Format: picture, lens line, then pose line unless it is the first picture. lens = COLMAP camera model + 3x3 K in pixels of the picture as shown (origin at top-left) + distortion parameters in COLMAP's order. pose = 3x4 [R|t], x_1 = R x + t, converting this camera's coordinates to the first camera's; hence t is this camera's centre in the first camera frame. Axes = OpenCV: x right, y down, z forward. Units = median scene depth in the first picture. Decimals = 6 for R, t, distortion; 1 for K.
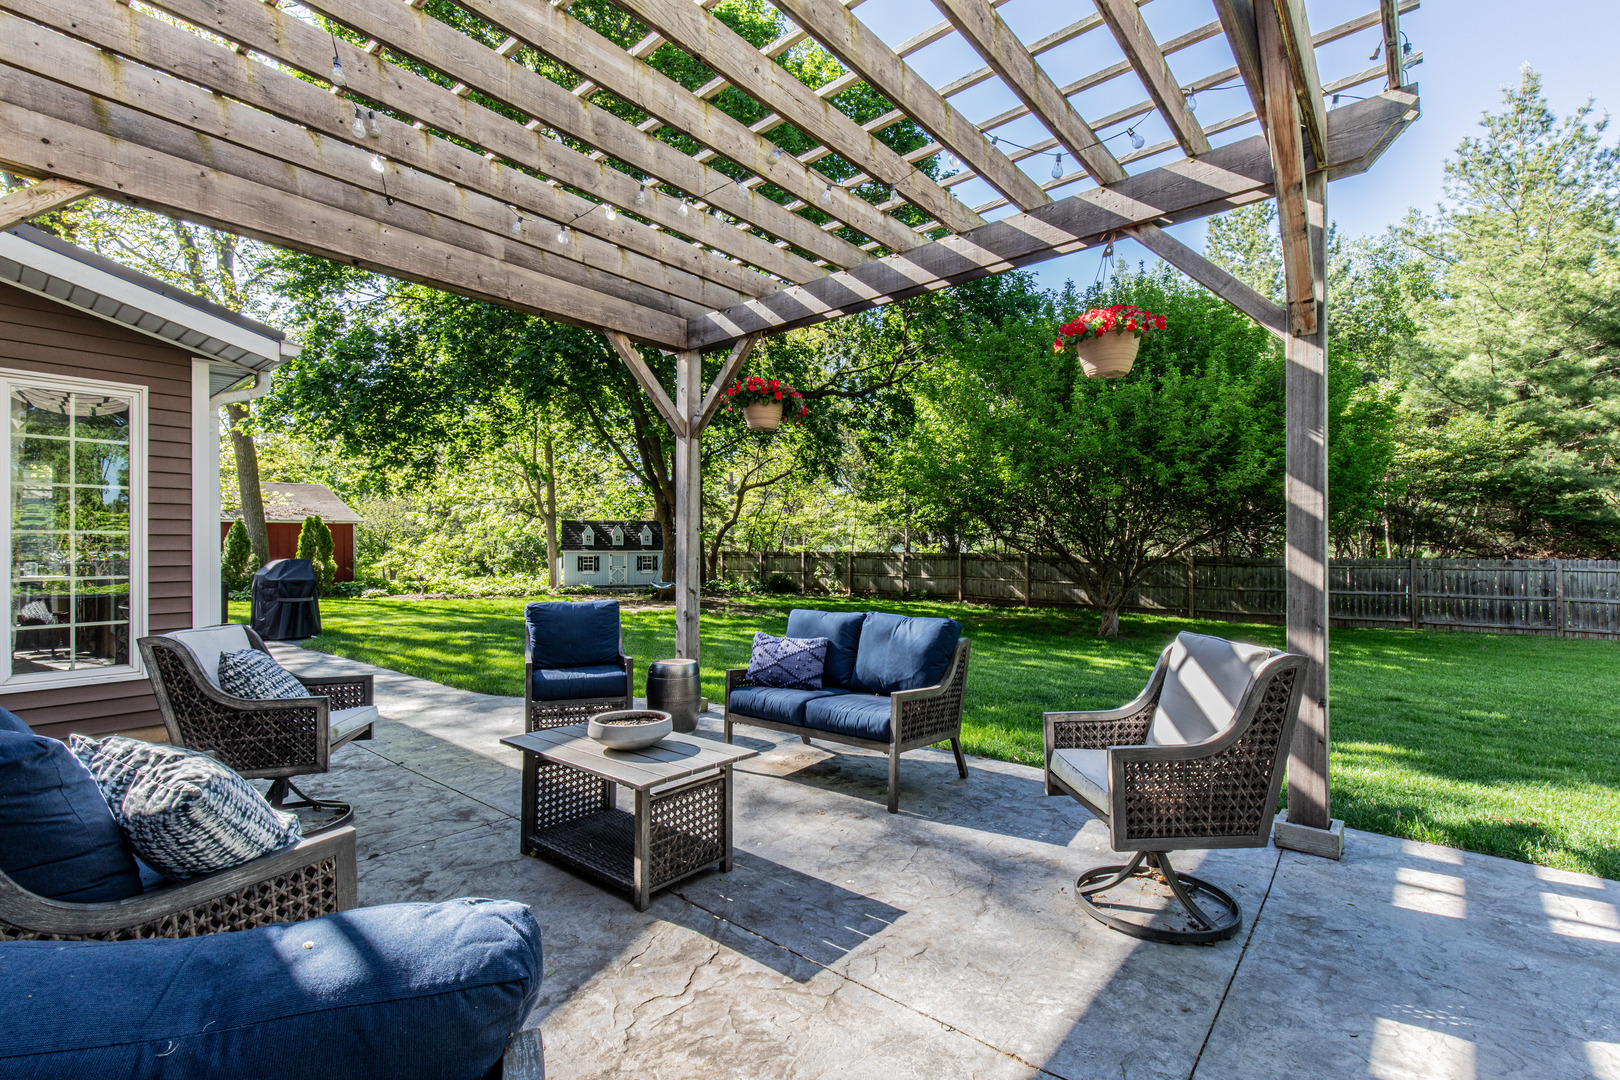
lens RADIAL K [[726.4, 0, 817.5], [0, 726.4, 543.1], [0, 0, 1]] dist [0.005929, -0.000562]
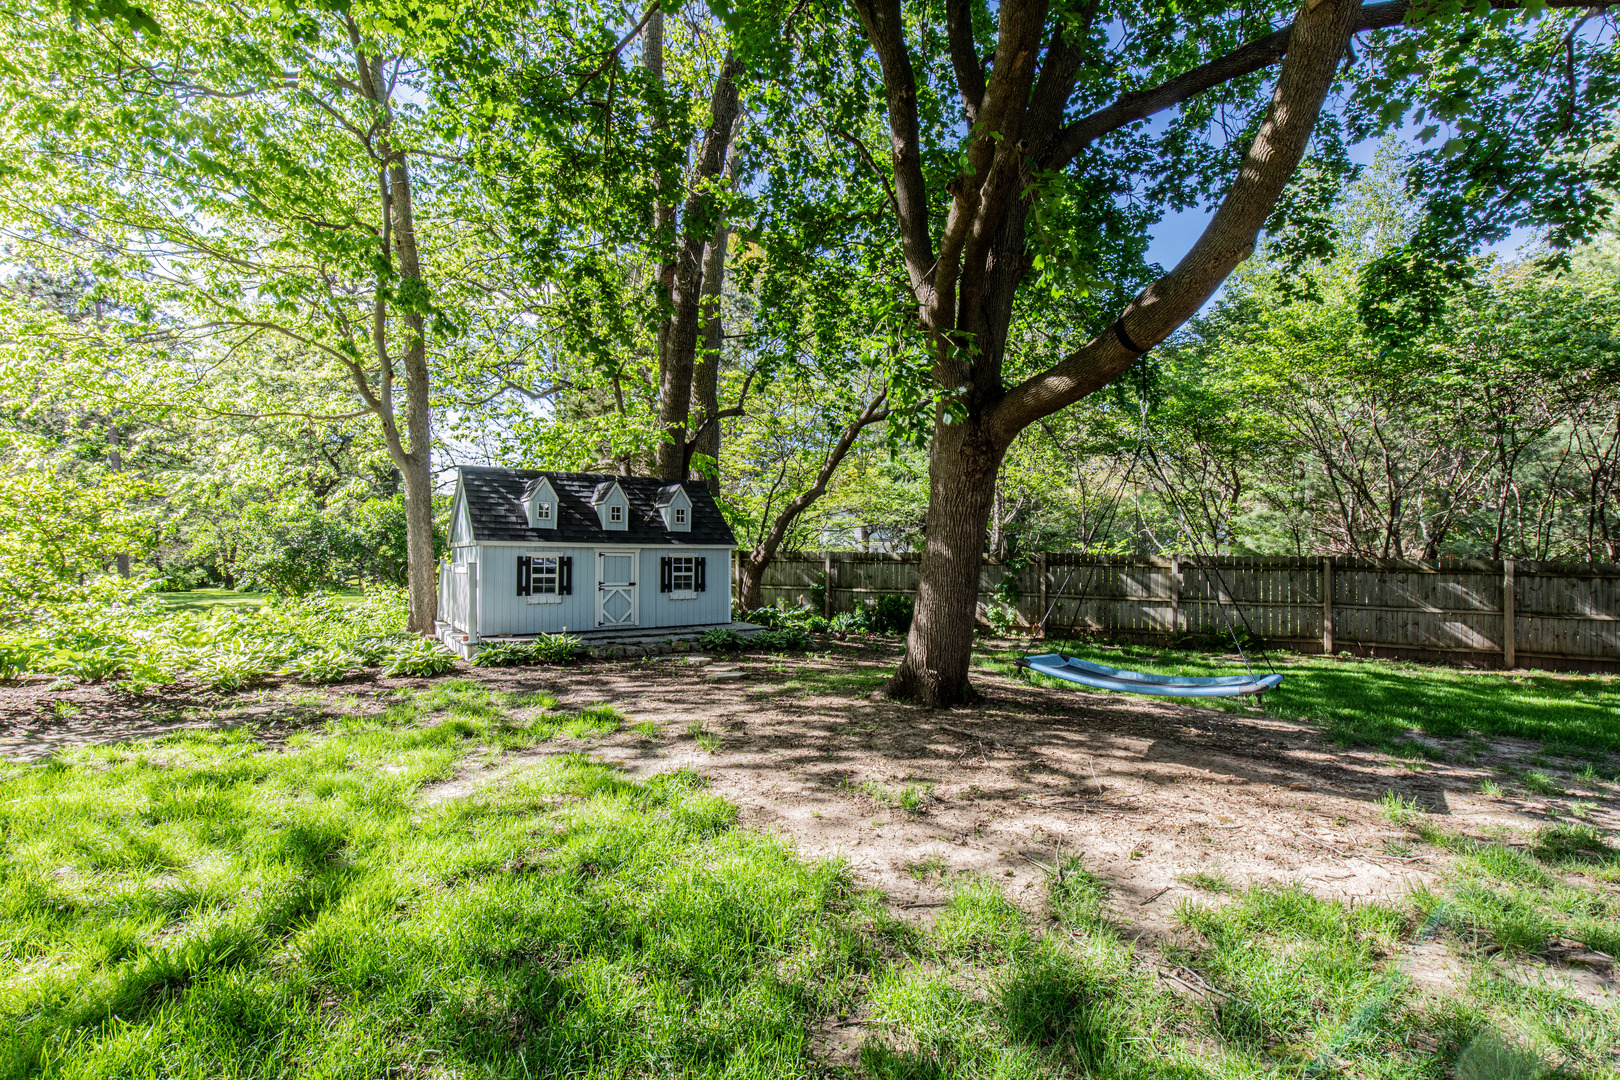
lens RADIAL K [[726.4, 0, 817.5], [0, 726.4, 543.1], [0, 0, 1]] dist [0.005929, -0.000562]
pose [[0.965898, 0.016387, 0.258403, -0.268363], [-0.013814, 0.999835, -0.011772, 0.012862], [-0.258554, 0.007801, 0.965965, 0.574423]]
